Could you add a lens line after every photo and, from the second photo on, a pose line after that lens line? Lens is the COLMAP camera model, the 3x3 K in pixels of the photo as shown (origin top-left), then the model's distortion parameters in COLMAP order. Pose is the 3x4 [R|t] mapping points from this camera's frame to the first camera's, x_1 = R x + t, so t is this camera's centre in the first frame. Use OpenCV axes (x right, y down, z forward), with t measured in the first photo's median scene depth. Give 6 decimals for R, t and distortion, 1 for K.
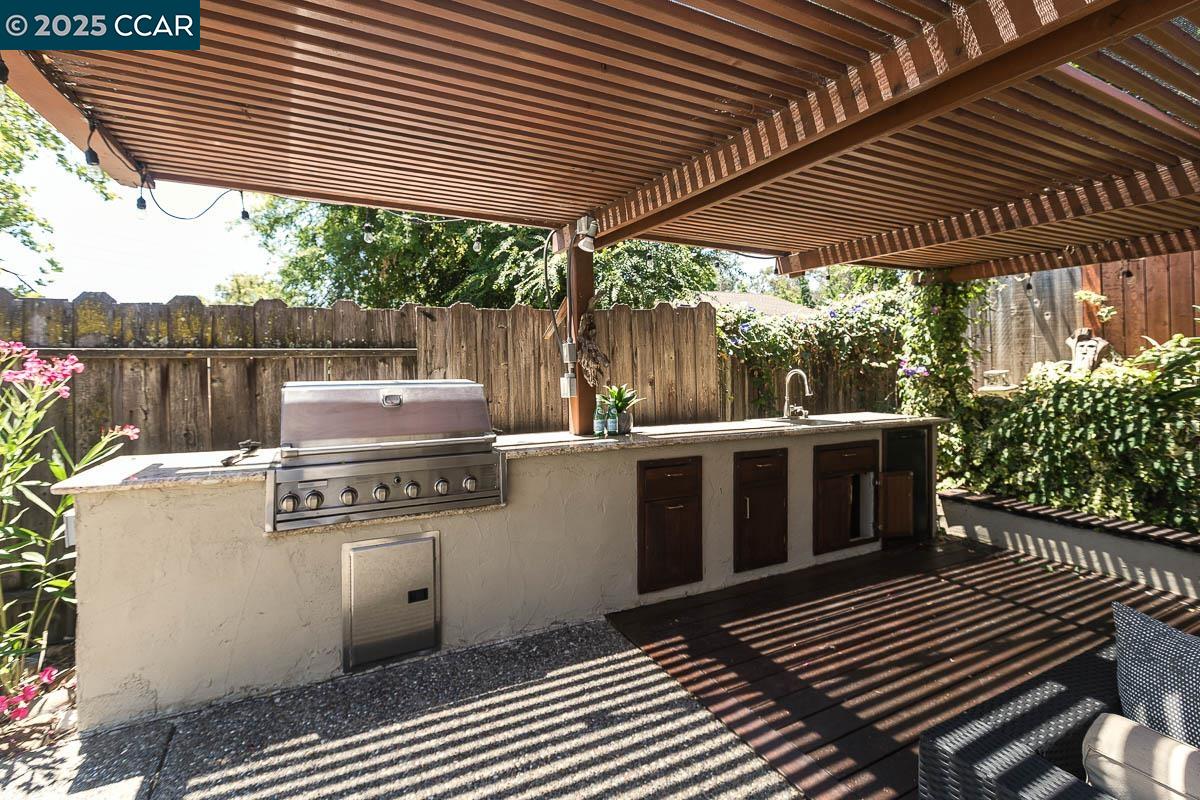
lens RADIAL K [[553.1, 0, 595.8], [0, 553.1, 373.8], [0, 0, 1]] dist [0.001285, -0.000019]
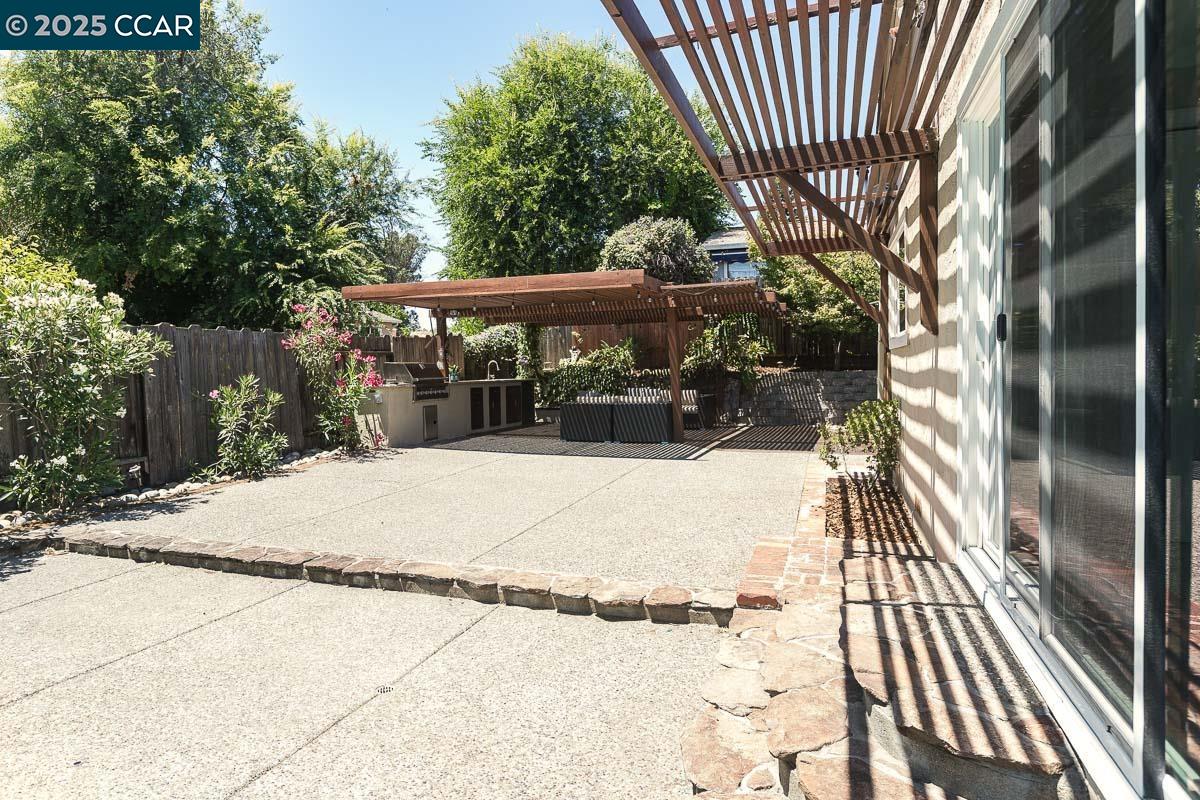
lens RADIAL K [[728.5, 0, 599.9], [0, 728.5, 400.7], [0, 0, 1]] dist [0.000398, 0.000006]
pose [[0.729568, -0.038442, 0.682827, -1.705771], [0.022403, 0.999227, 0.032318, 0.084199], [-0.683541, -0.008281, 0.729865, -1.958145]]
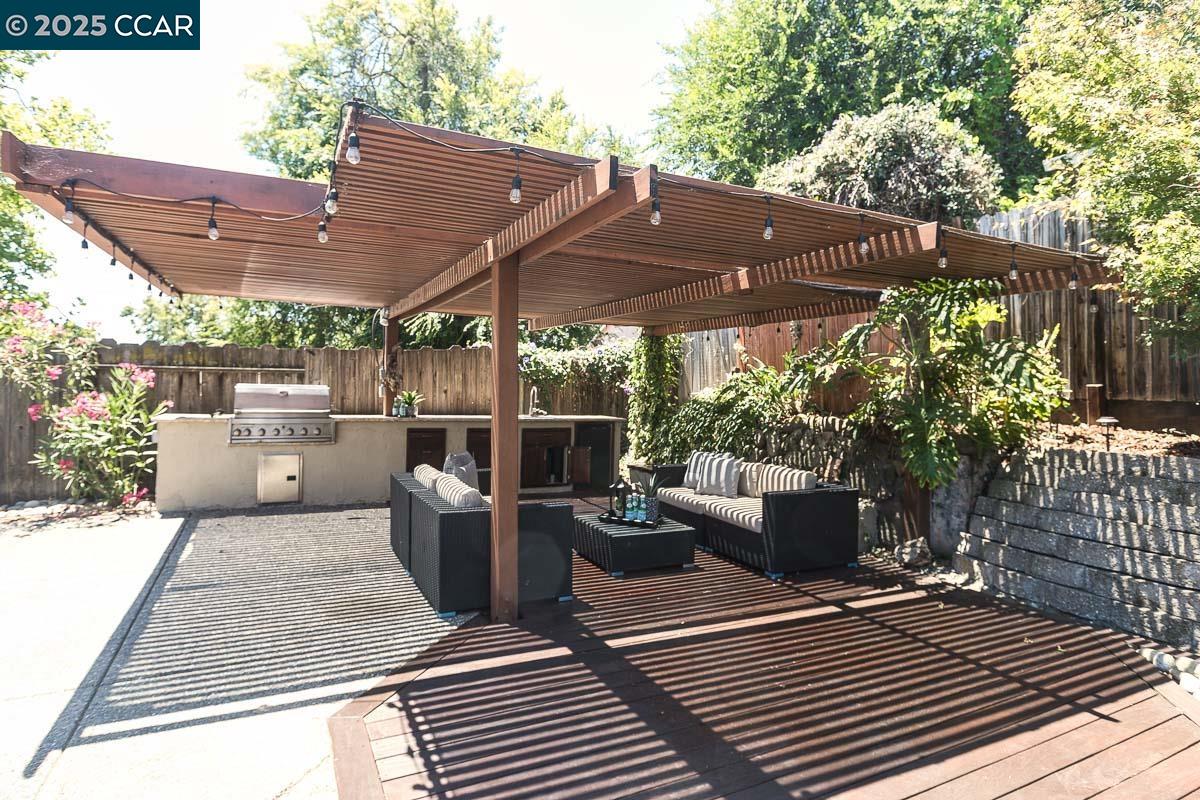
lens RADIAL K [[654.9, 0, 599.1], [0, 654.9, 395.5], [0, 0, 1]] dist [-0.002030, -0.000252]
pose [[0.999520, 0.029613, -0.009052, 0.605322], [-0.029583, 0.999557, 0.003407, 0.006204], [0.009149, -0.003137, 0.999953, -1.064486]]
